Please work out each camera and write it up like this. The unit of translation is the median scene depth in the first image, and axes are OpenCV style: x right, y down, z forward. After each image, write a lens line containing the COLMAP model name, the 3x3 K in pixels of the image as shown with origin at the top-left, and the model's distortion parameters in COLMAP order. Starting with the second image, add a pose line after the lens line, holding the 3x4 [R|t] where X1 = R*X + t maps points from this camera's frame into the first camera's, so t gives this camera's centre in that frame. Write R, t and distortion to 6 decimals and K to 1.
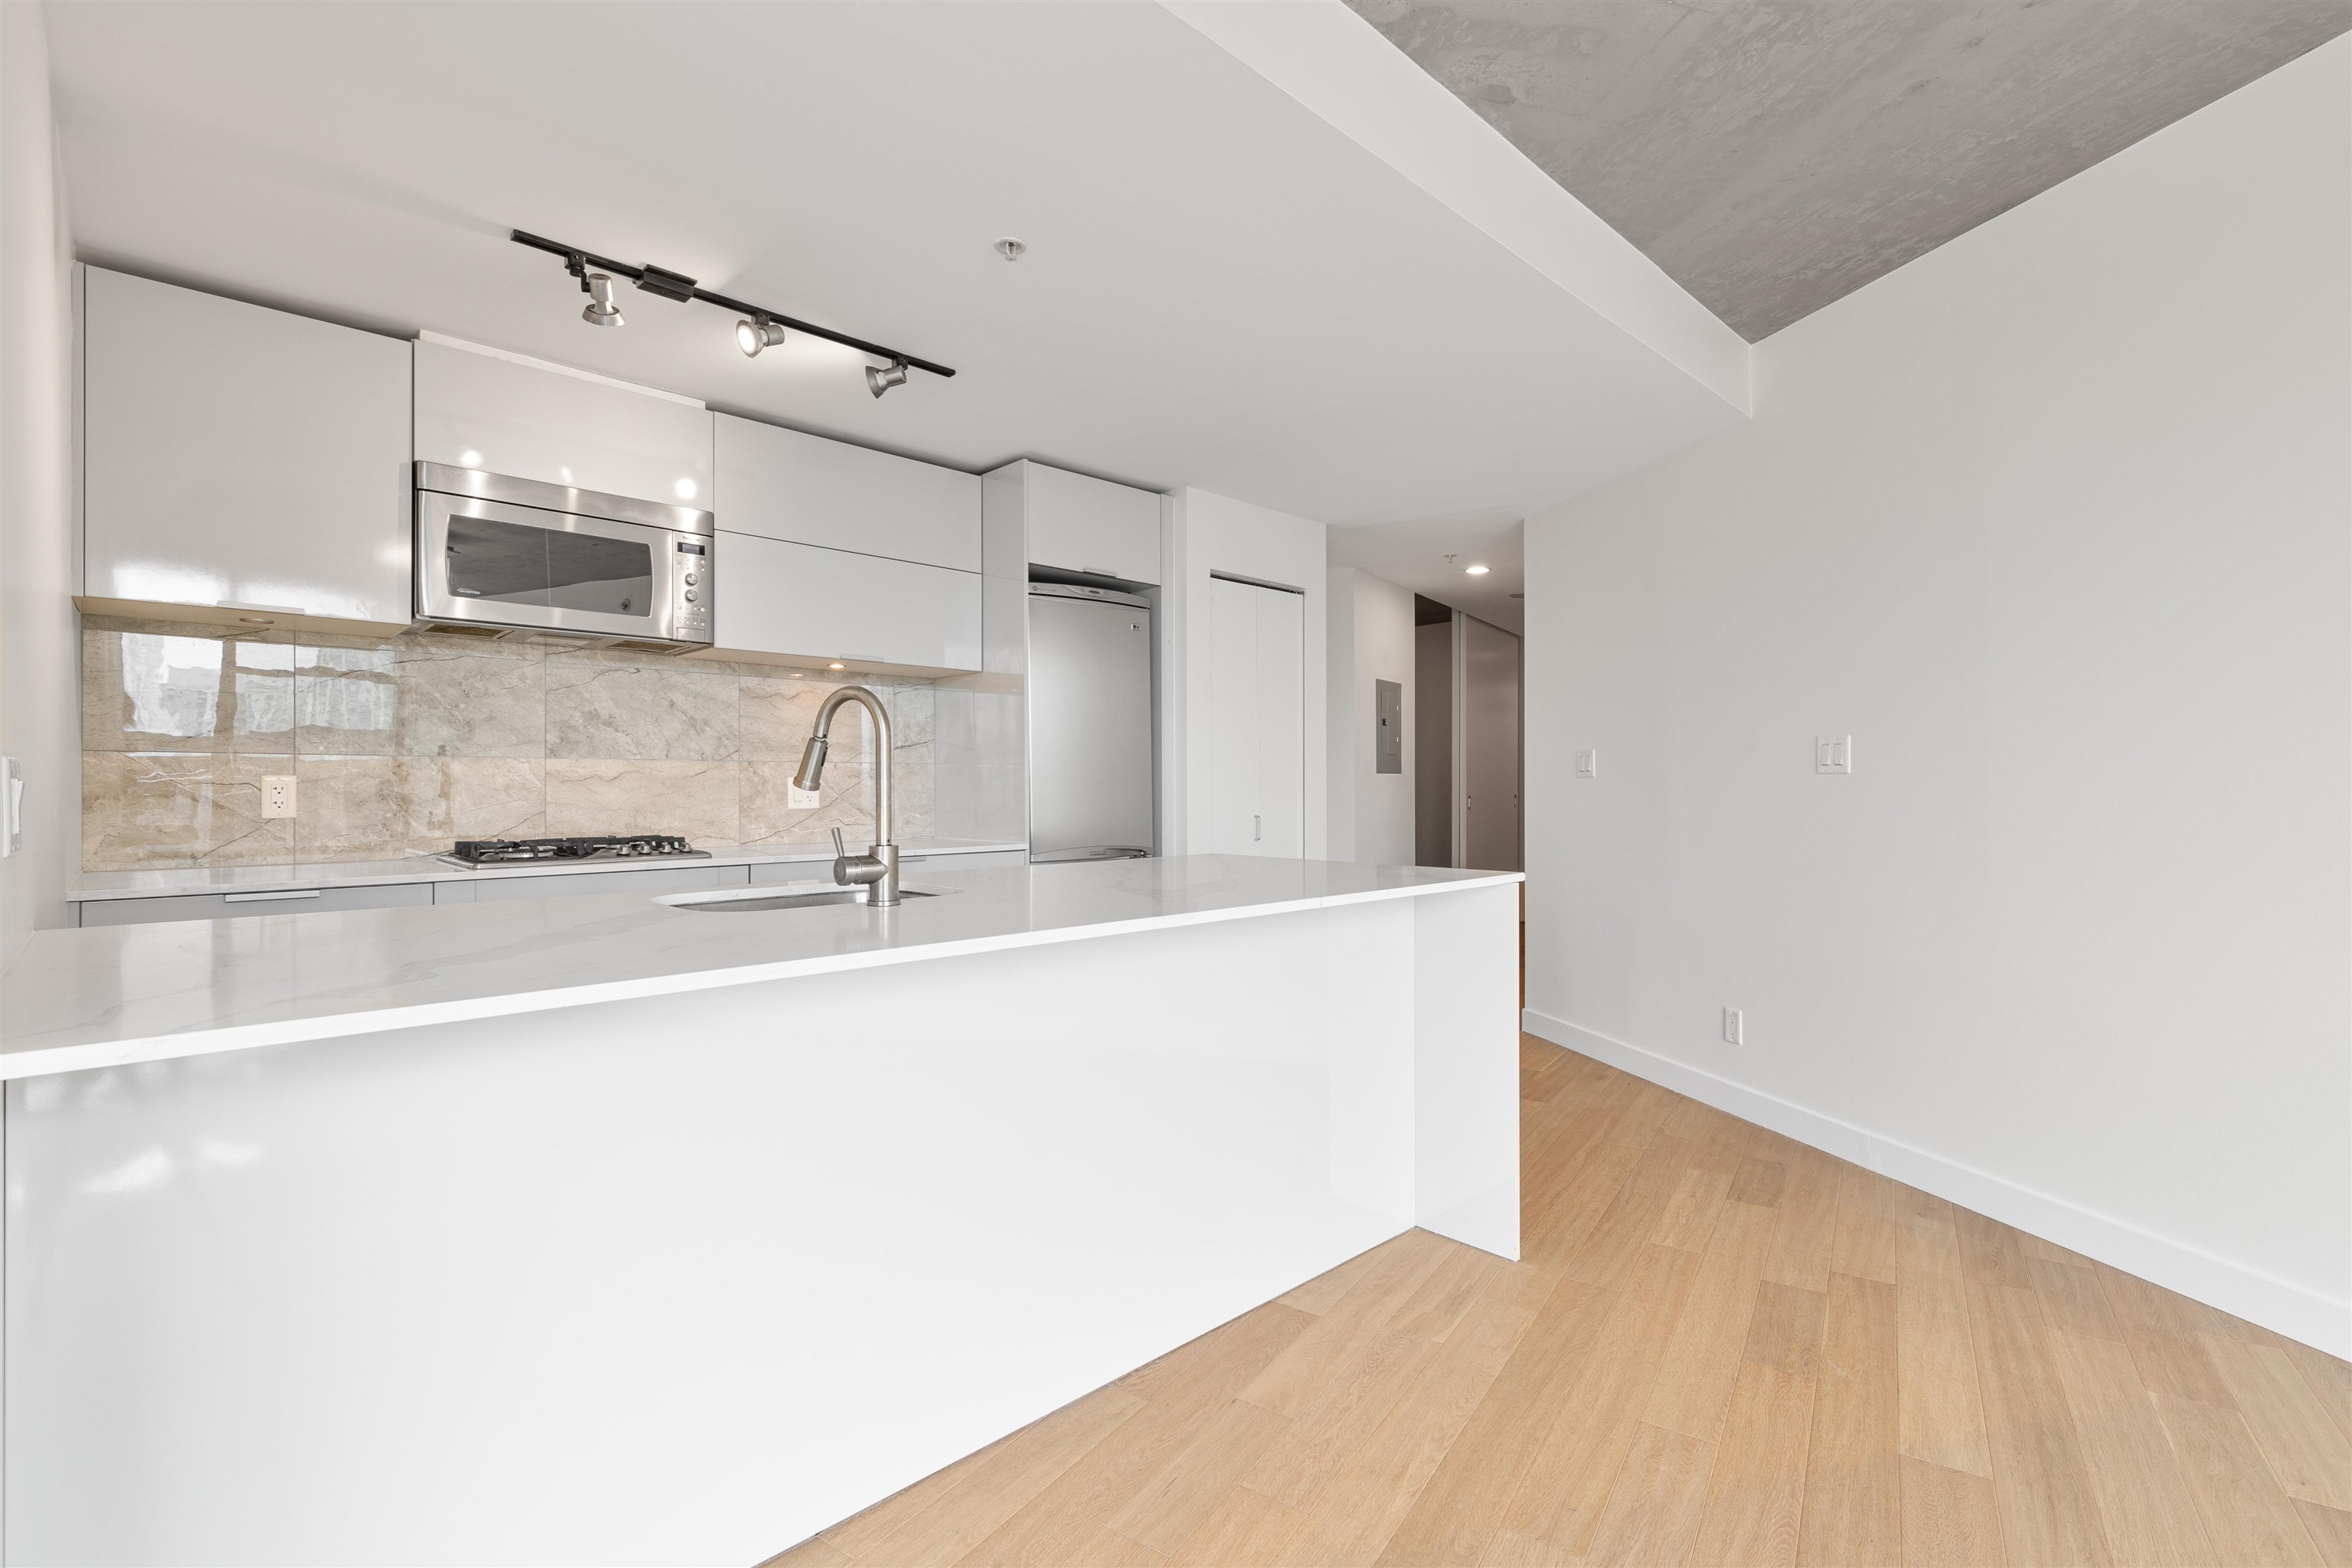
lens RADIAL K [[1054.8, 0, 1180.6], [0, 1054.8, 785.9], [0, 0, 1]] dist [0.002247, 0.000291]
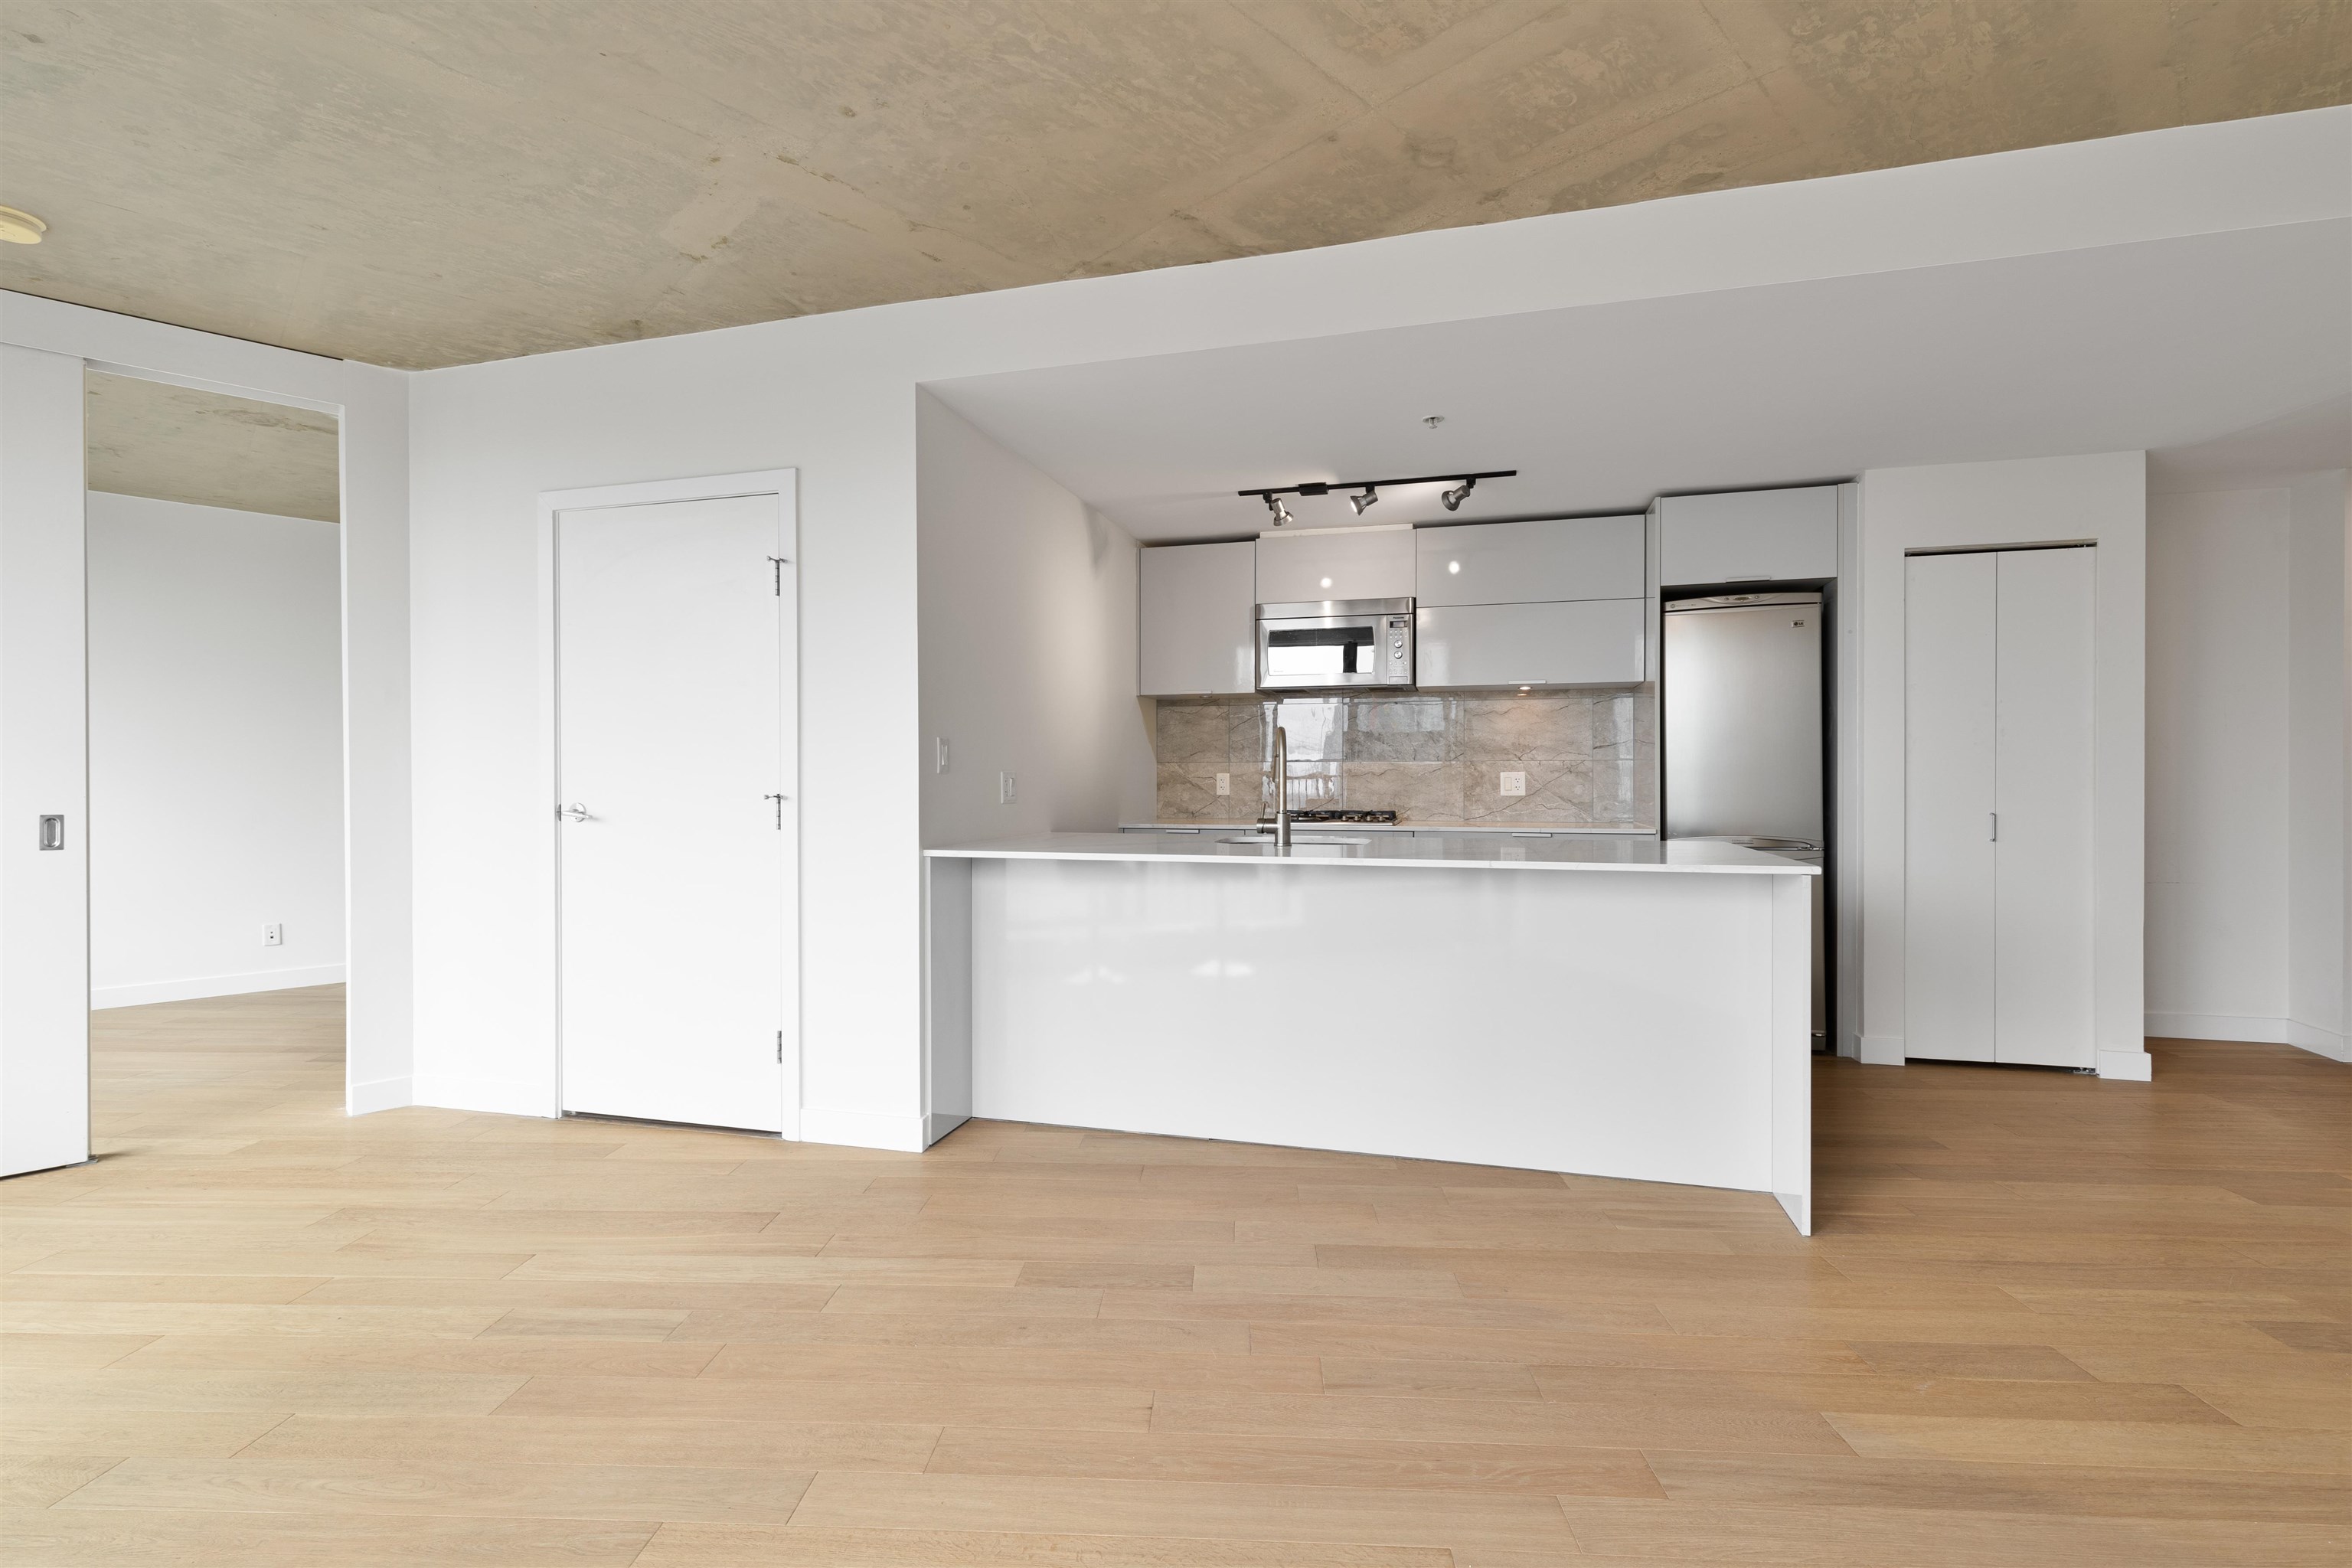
lens RADIAL K [[1054.8, 0, 1180.6], [0, 1054.8, 785.9], [0, 0, 1]] dist [0.002247, 0.000291]
pose [[0.505849, 0.008433, -0.862581, 0.680979], [0.000699, 0.999948, 0.010186, -0.005608], [0.862622, -0.005755, 0.505817, -0.047602]]
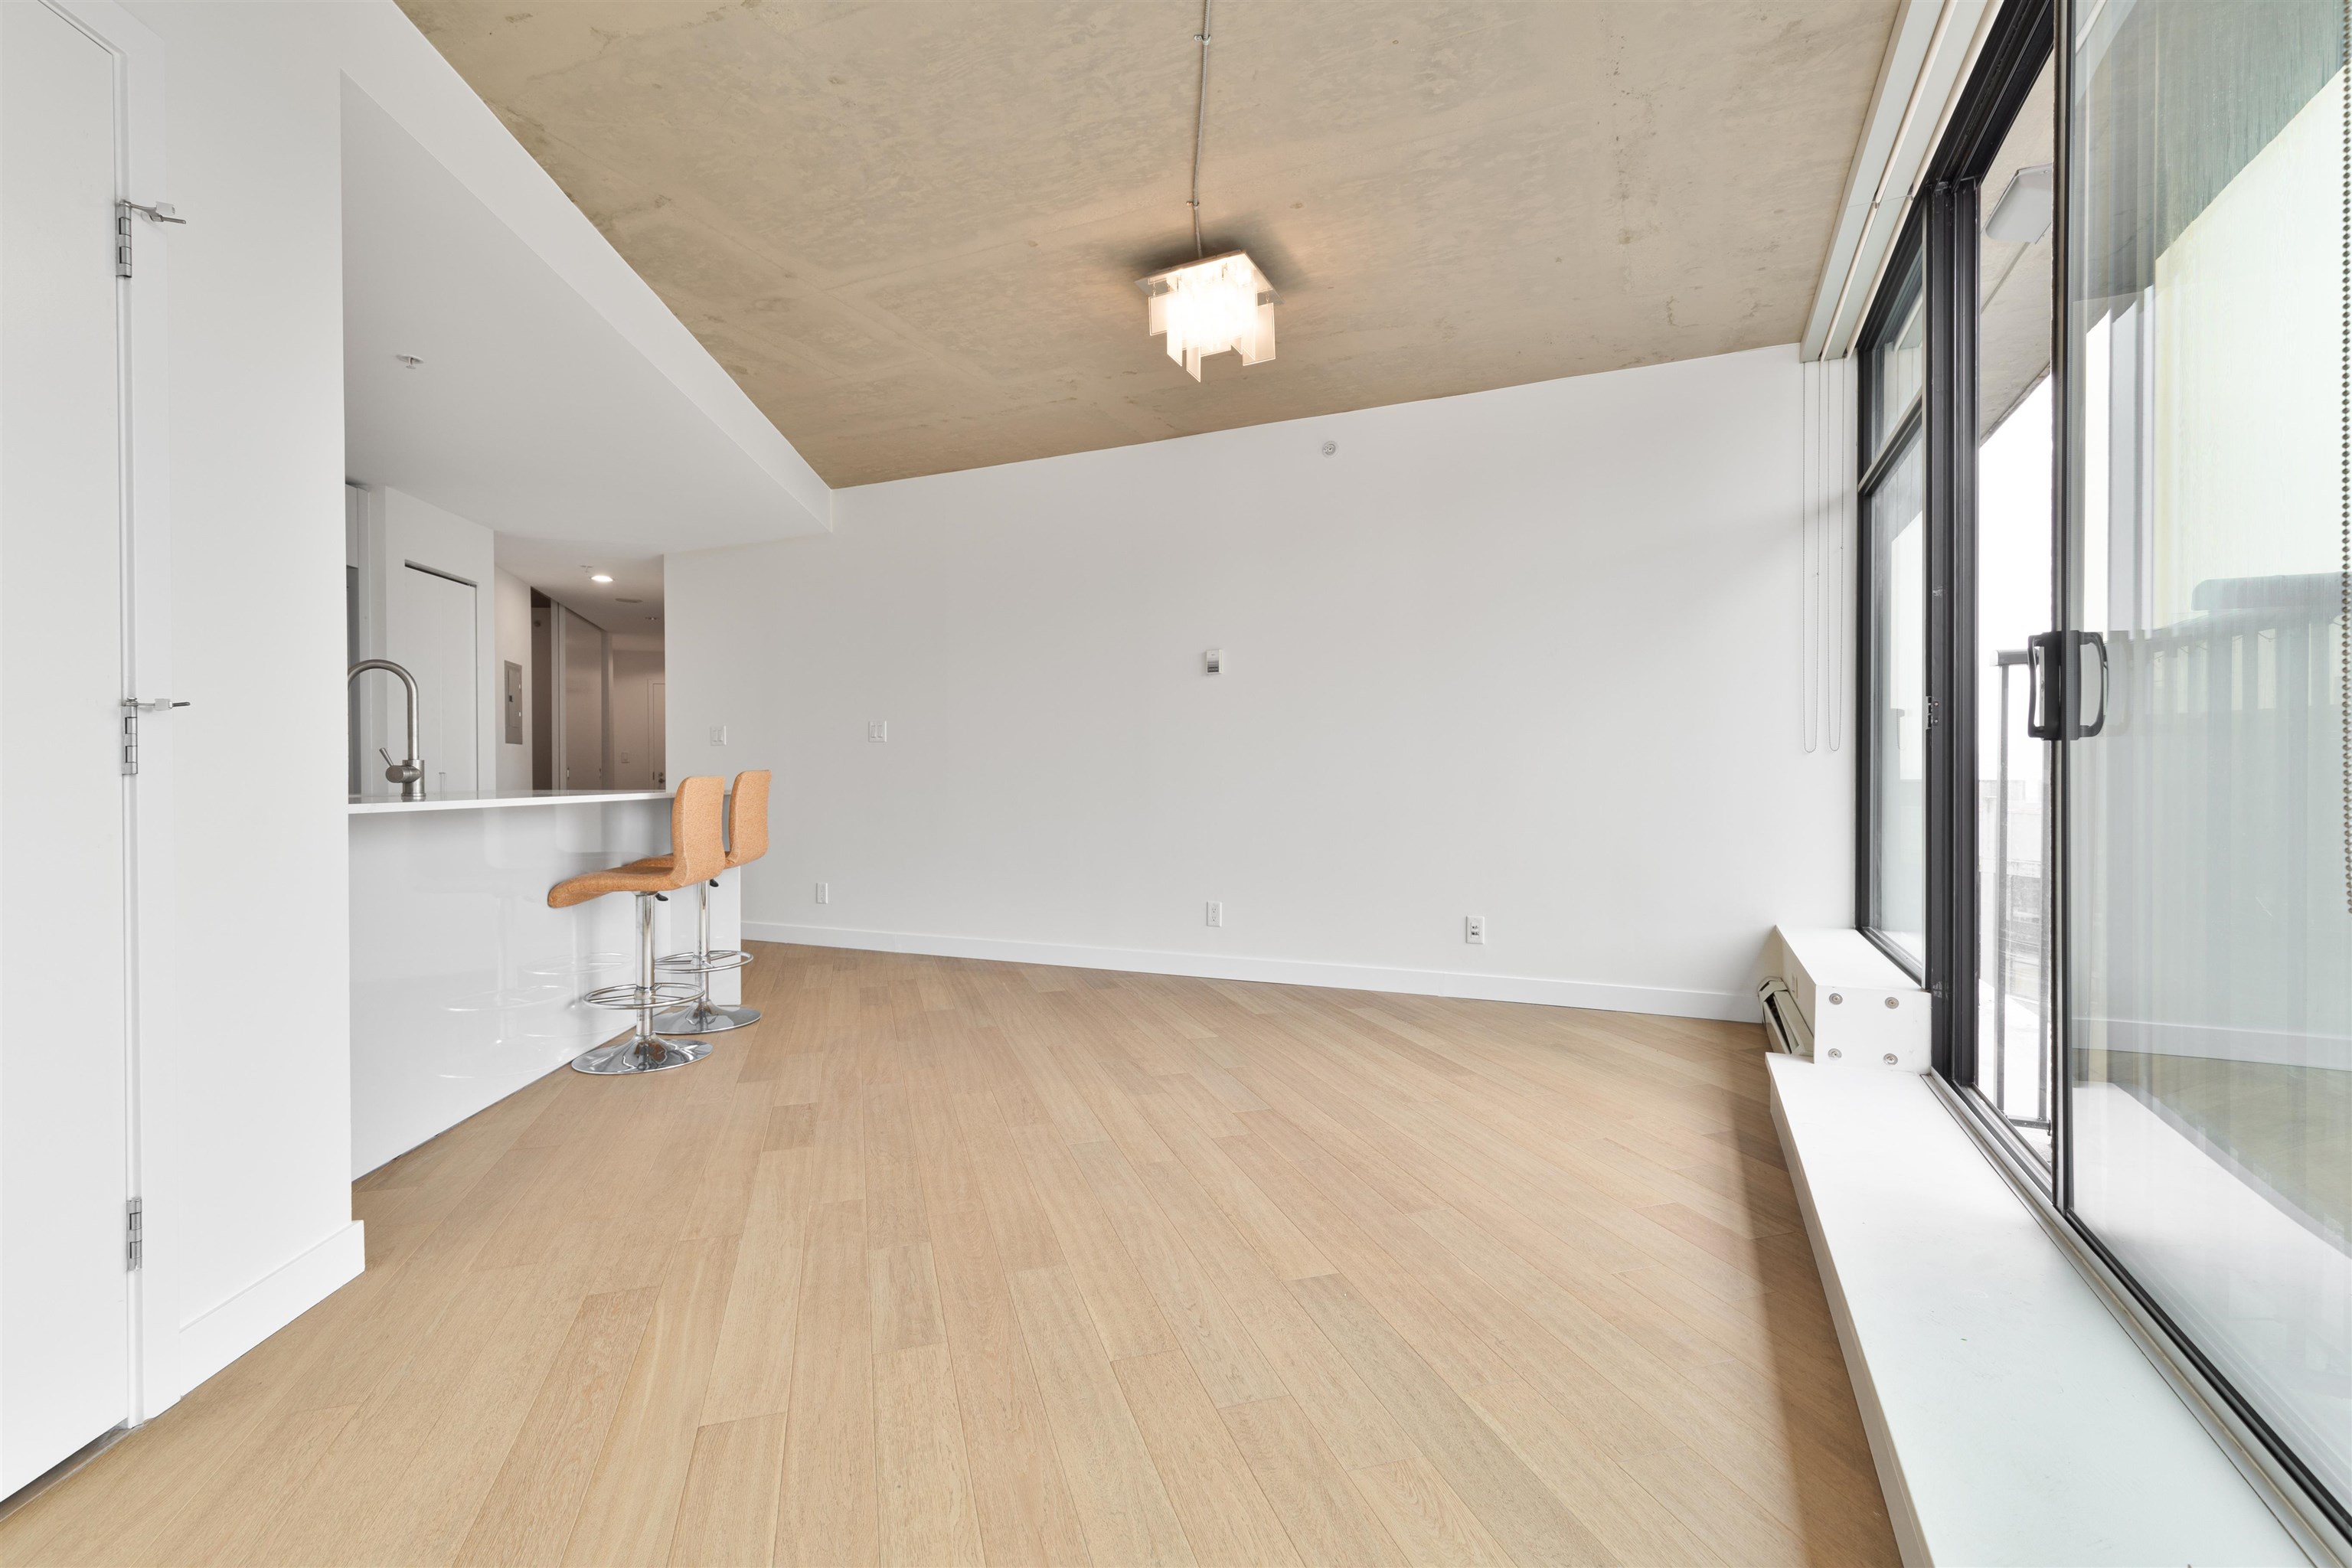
lens RADIAL K [[1054.8, 0, 1180.6], [0, 1054.8, 785.9], [0, 0, 1]] dist [0.002247, 0.000291]
pose [[0.630182, -0.006366, 0.776421, -0.452771], [-0.000529, 0.999963, 0.008628, 0.046143], [-0.776447, -0.005848, 0.630155, -0.538695]]
